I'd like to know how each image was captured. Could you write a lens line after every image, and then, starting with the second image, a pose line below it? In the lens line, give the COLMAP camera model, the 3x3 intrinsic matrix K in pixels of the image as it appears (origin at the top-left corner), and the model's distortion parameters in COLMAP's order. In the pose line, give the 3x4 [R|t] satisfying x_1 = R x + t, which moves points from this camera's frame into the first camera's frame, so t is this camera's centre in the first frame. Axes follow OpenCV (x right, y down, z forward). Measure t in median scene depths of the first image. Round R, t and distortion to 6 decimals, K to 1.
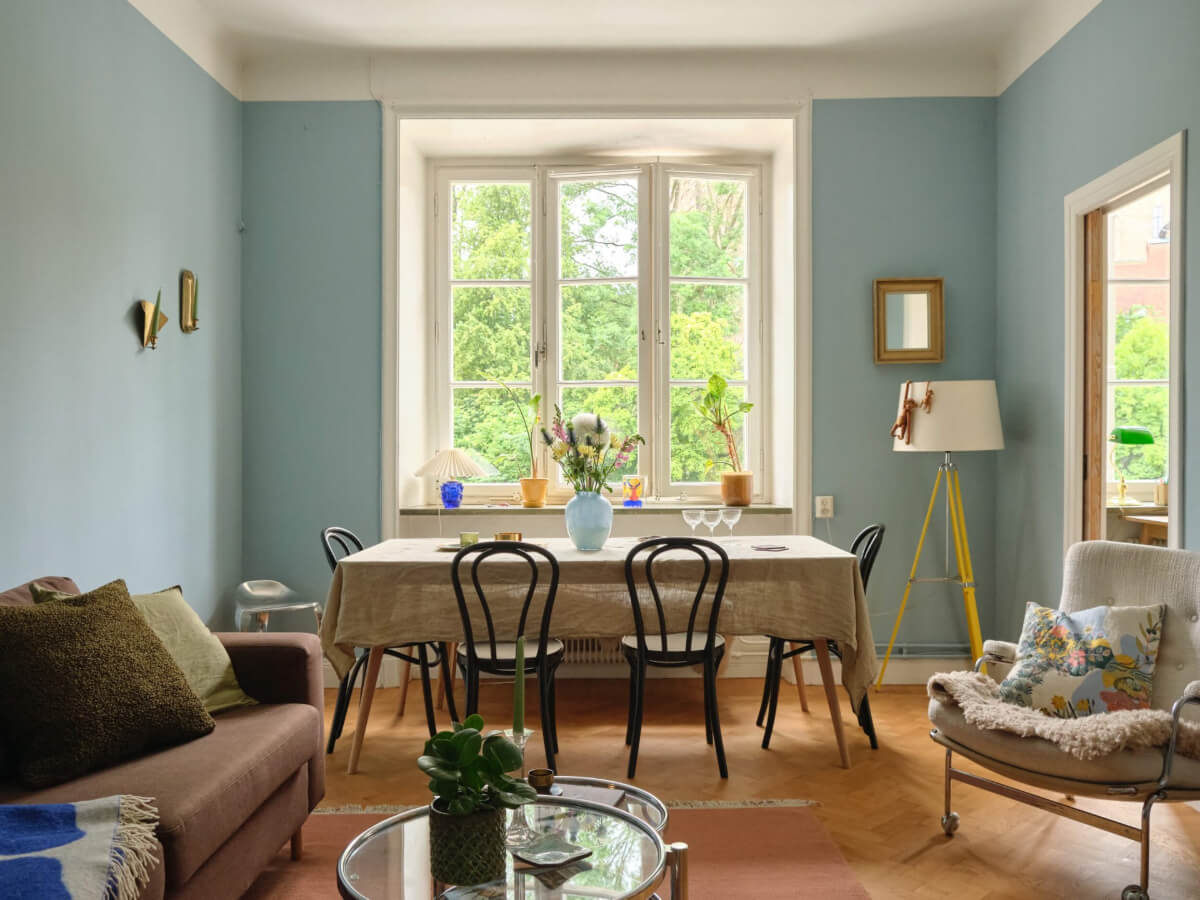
lens RADIAL K [[1076.9, 0, 608.1], [0, 1076.9, 455.3], [0, 0, 1]] dist [-0.007975, -0.021551]
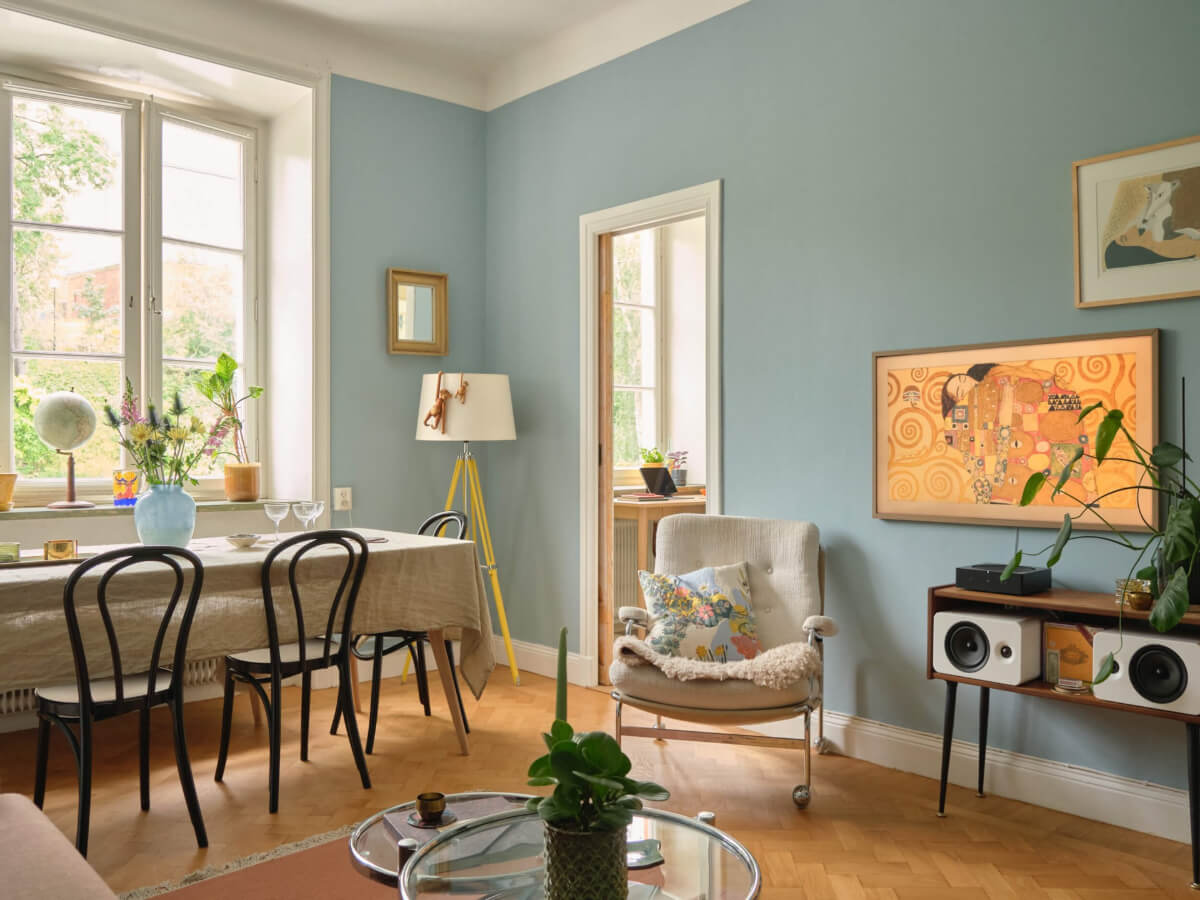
lens RADIAL K [[1076.9, 0, 608.1], [0, 1076.9, 455.3], [0, 0, 1]] dist [-0.007975, -0.021551]
pose [[0.718535, -0.001891, 0.695488, -0.381650], [0.004697, 0.999987, -0.002134, 0.015604], [-0.695475, 0.004800, 0.718534, 0.186423]]
